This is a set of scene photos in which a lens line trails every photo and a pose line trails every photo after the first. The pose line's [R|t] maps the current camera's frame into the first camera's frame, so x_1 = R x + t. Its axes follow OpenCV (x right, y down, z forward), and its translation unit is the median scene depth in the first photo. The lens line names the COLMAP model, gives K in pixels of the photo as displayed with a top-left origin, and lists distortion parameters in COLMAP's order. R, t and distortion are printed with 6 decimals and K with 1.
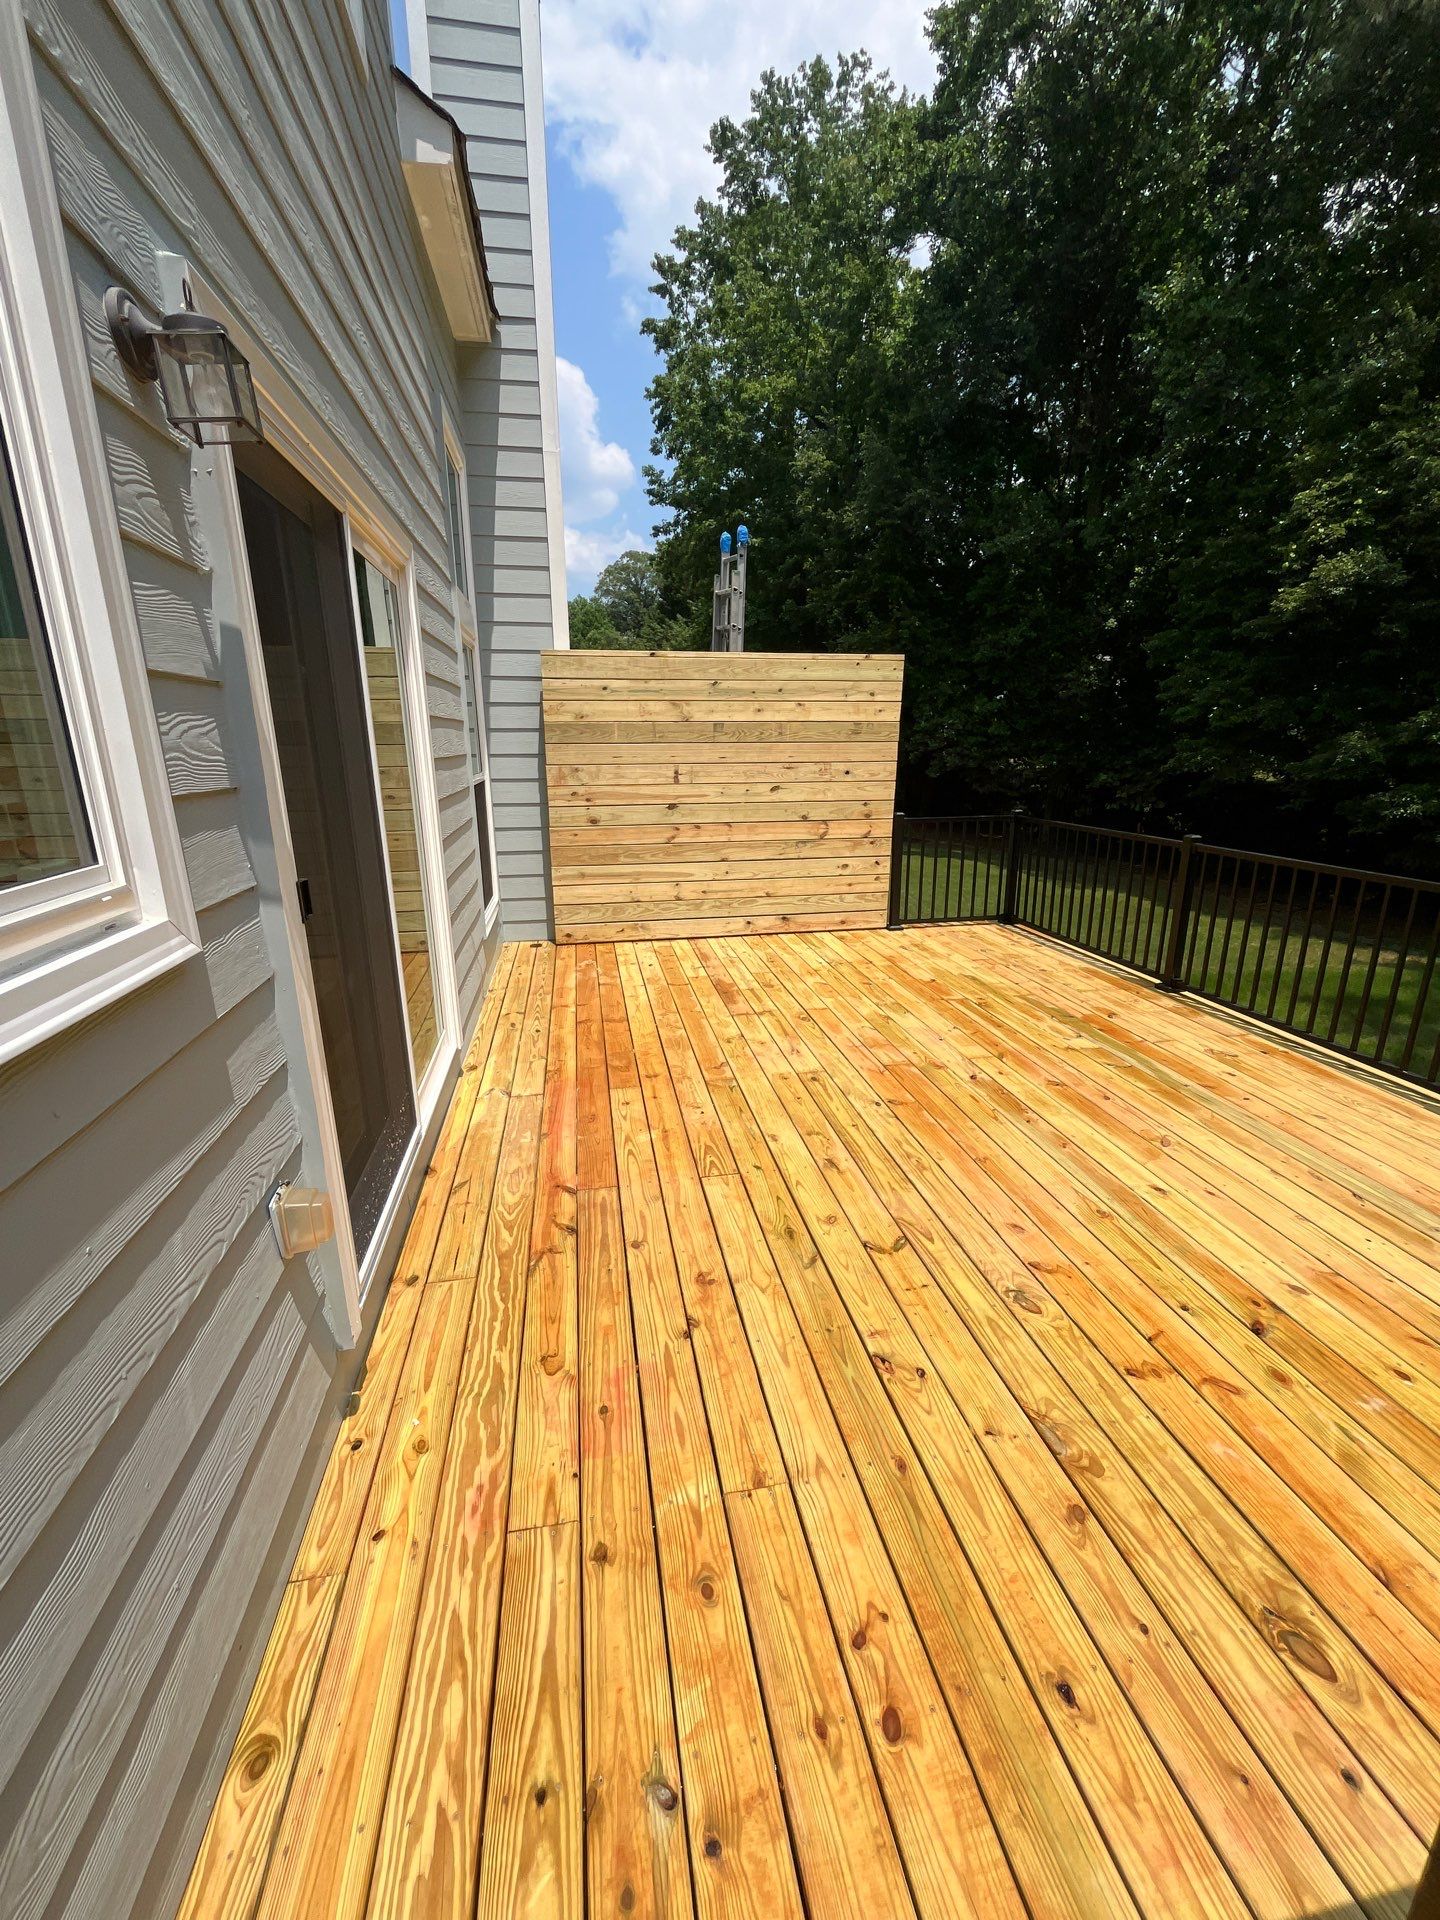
lens RADIAL K [[776.5, 0, 724.2], [0, 776.5, 961.1], [0, 0, 1]] dist [-0.005206, 0.000238]
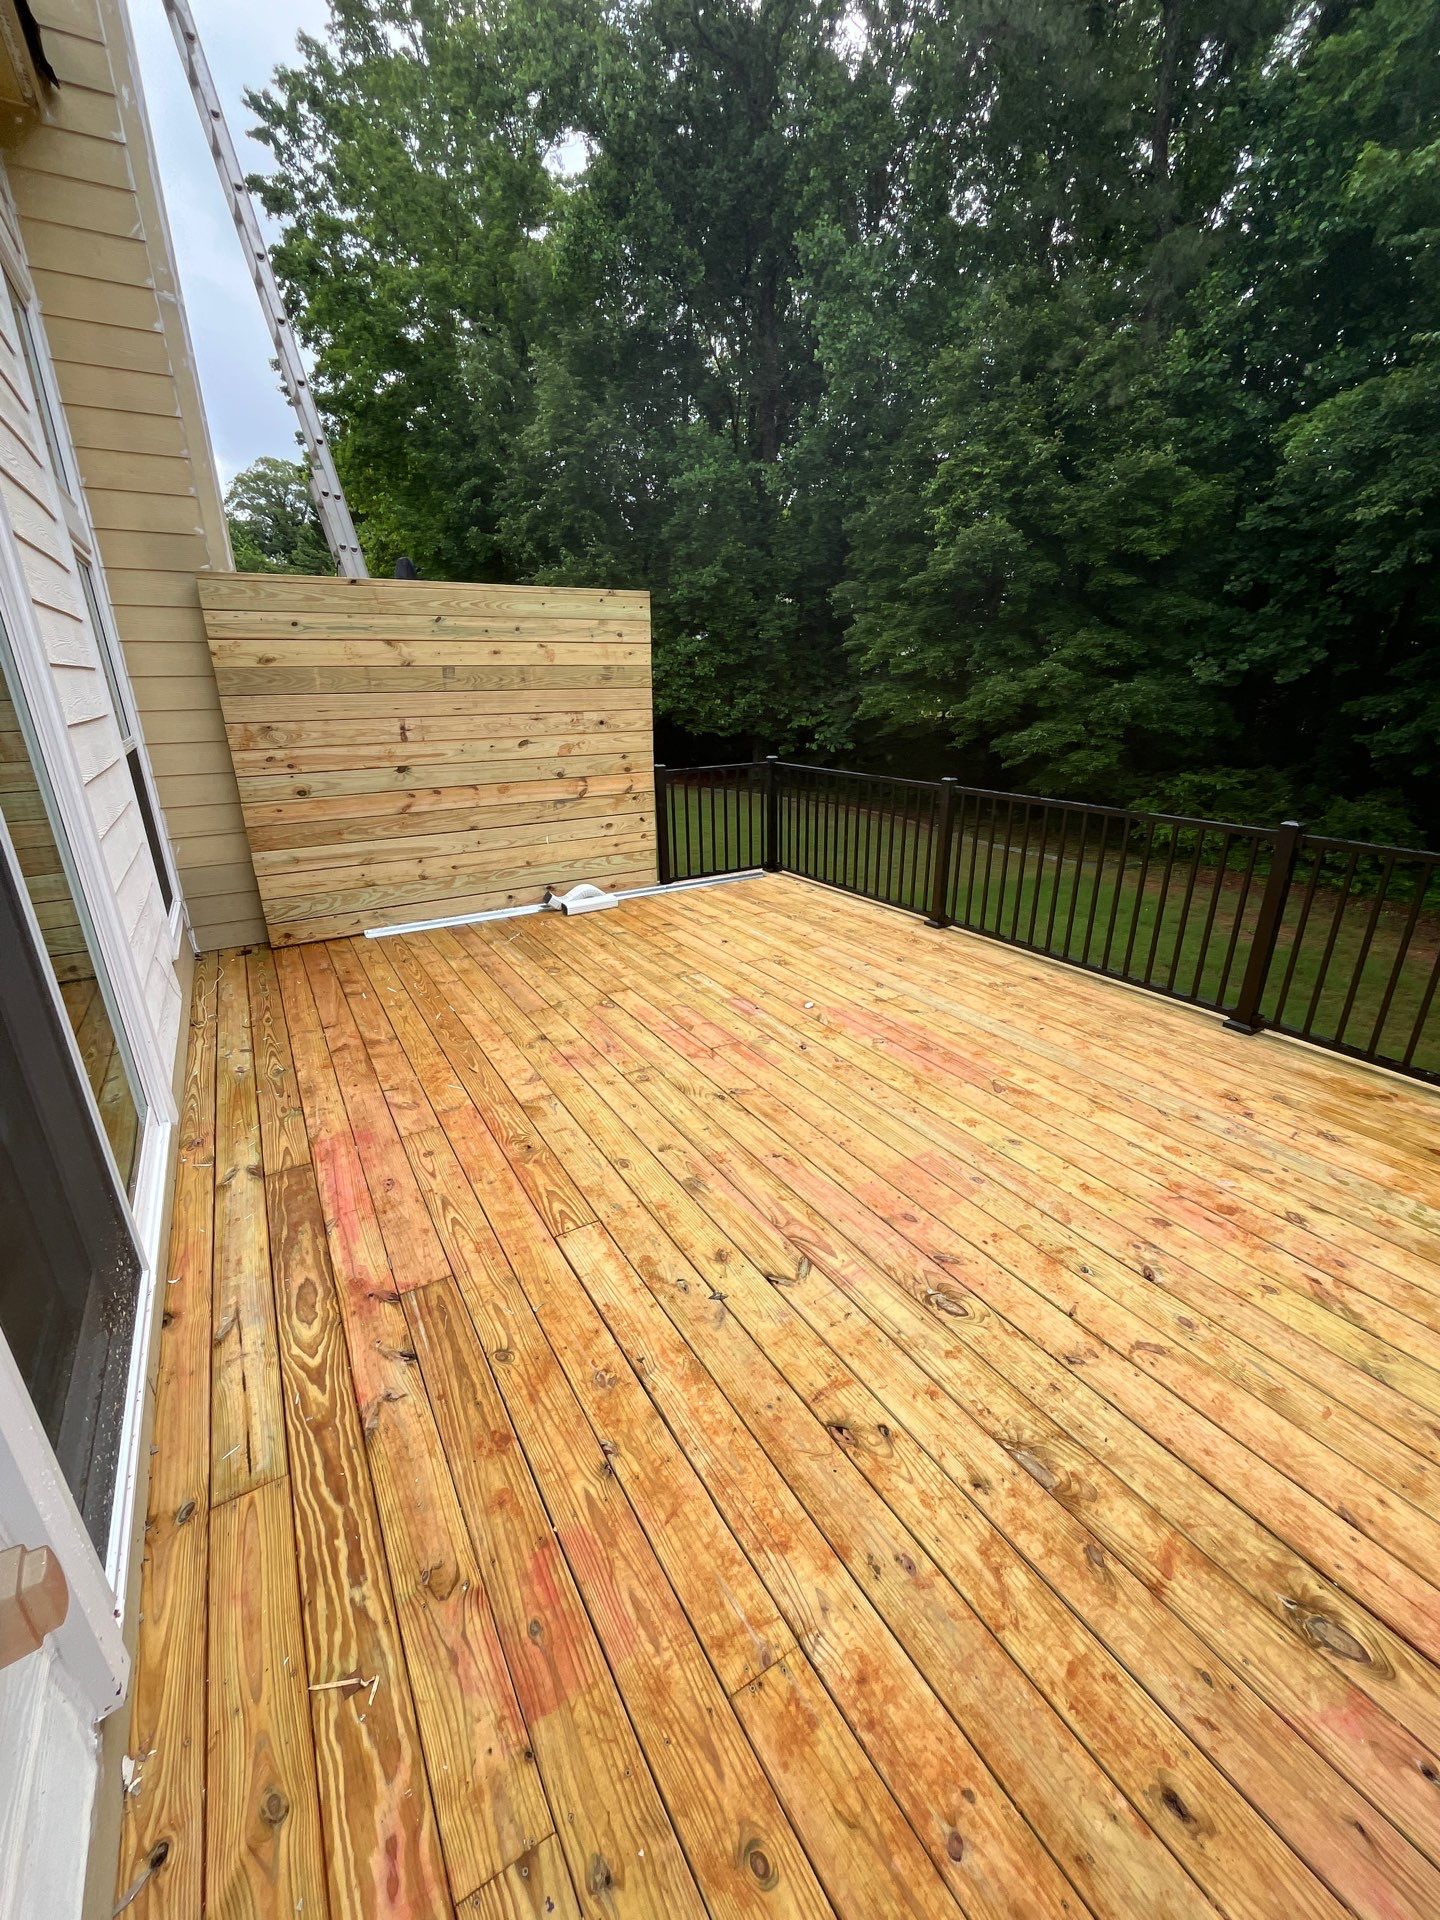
lens RADIAL K [[776.5, 0, 720.8], [0, 776.5, 955.7], [0, 0, 1]] dist [-0.005206, 0.000238]
pose [[0.935484, -0.123493, 0.331088, -0.046419], [0.102110, 0.991446, 0.081292, -0.030859], [-0.338294, -0.042240, 0.940092, 0.081303]]
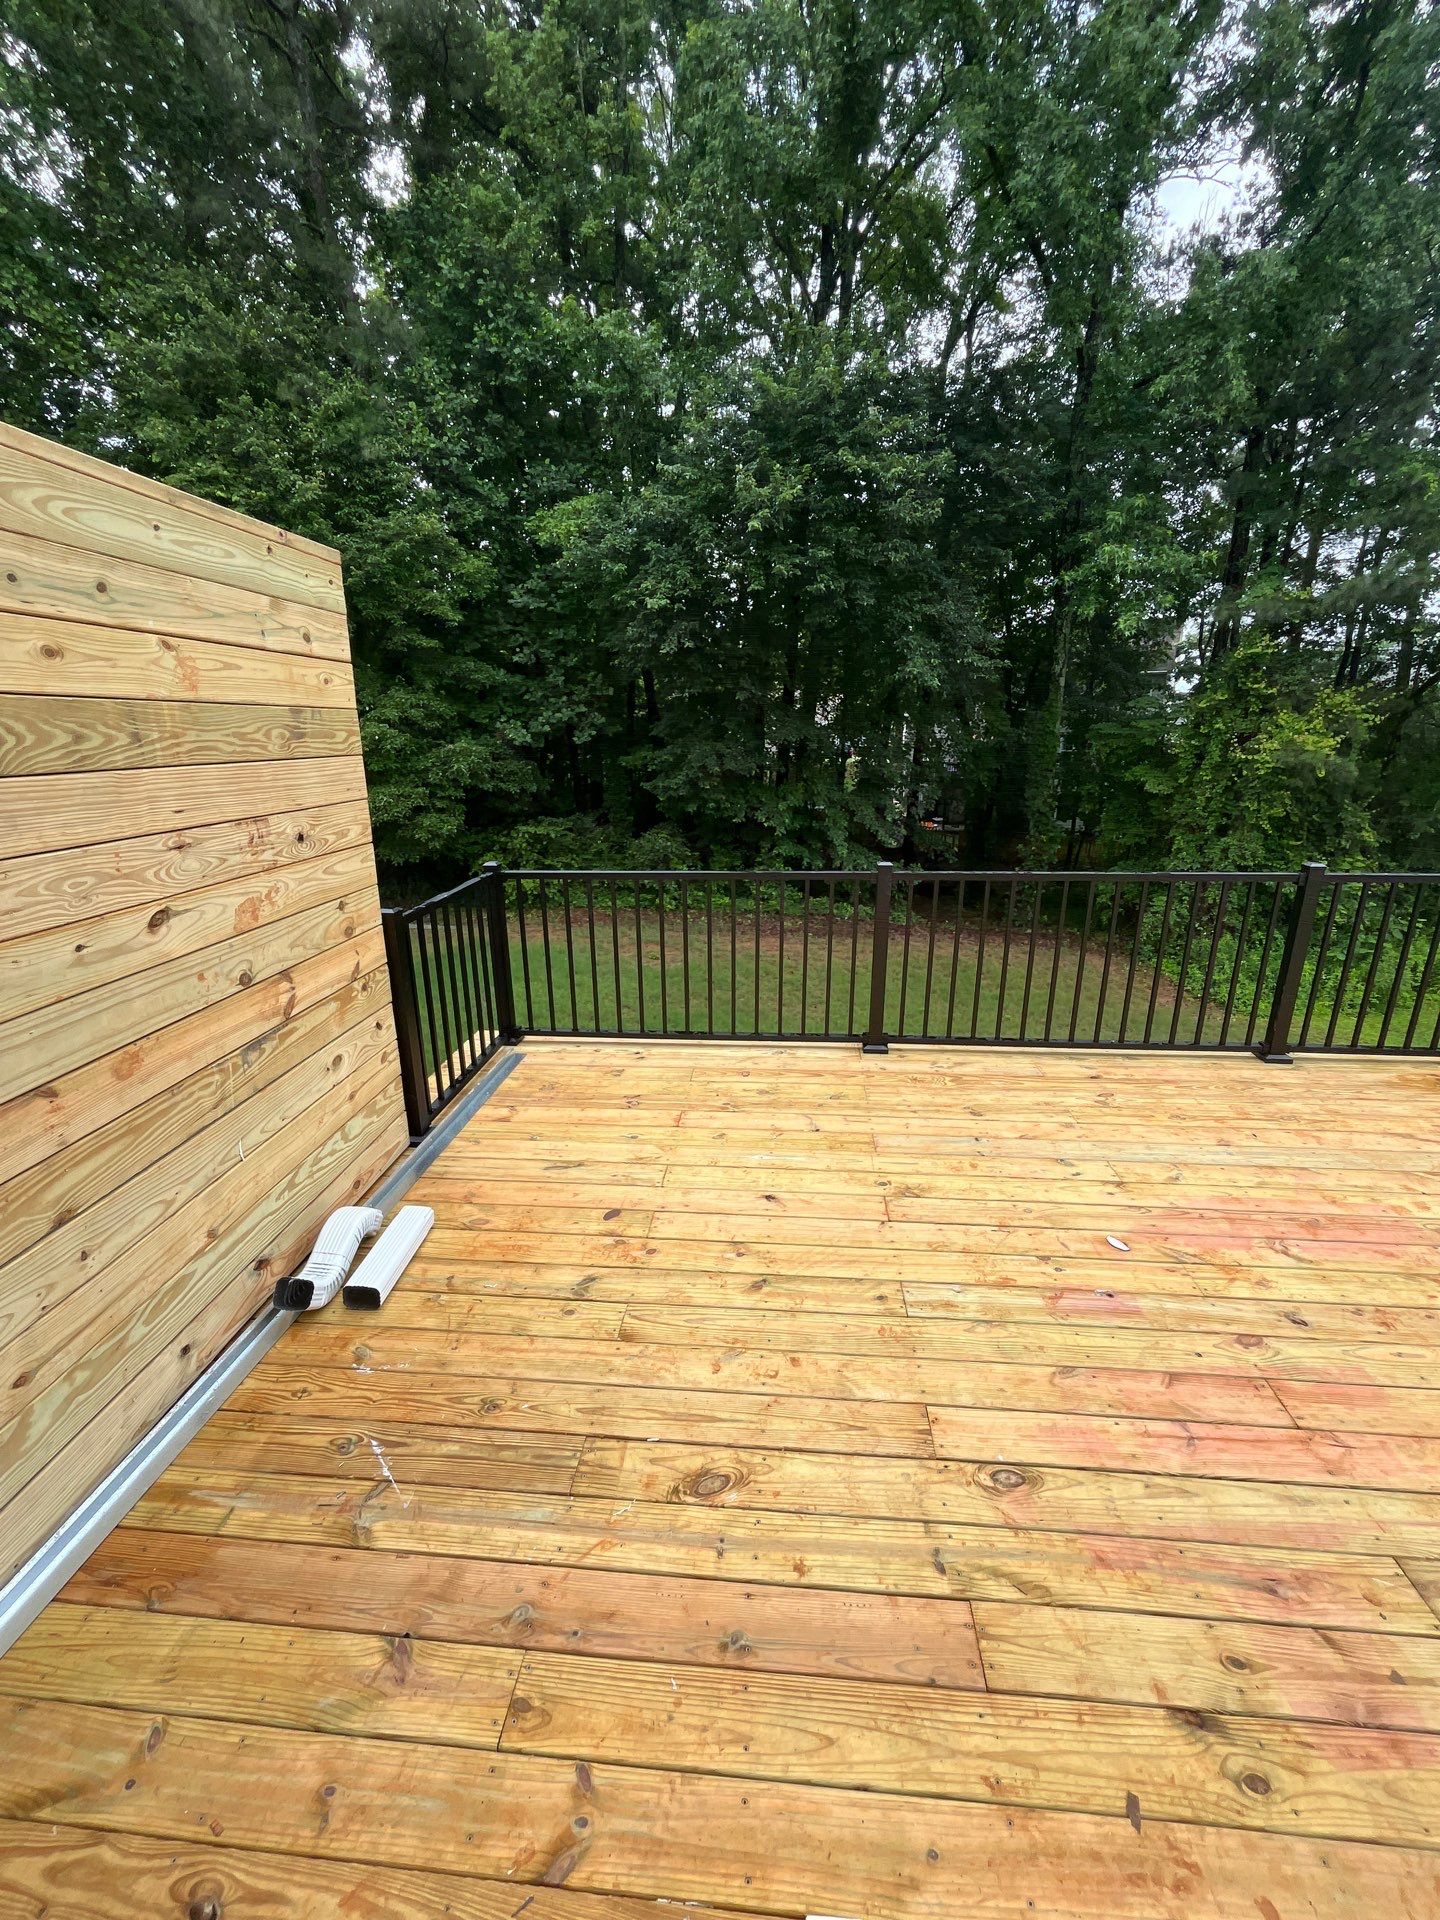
lens RADIAL K [[776.5, 0, 722.3], [0, 776.5, 959.6], [0, 0, 1]] dist [-0.005206, 0.000238]
pose [[0.272784, -0.269306, 0.923614, -0.156626], [0.271689, 0.942511, 0.194574, -0.202770], [-0.922916, 0.197859, 0.330270, 0.686373]]
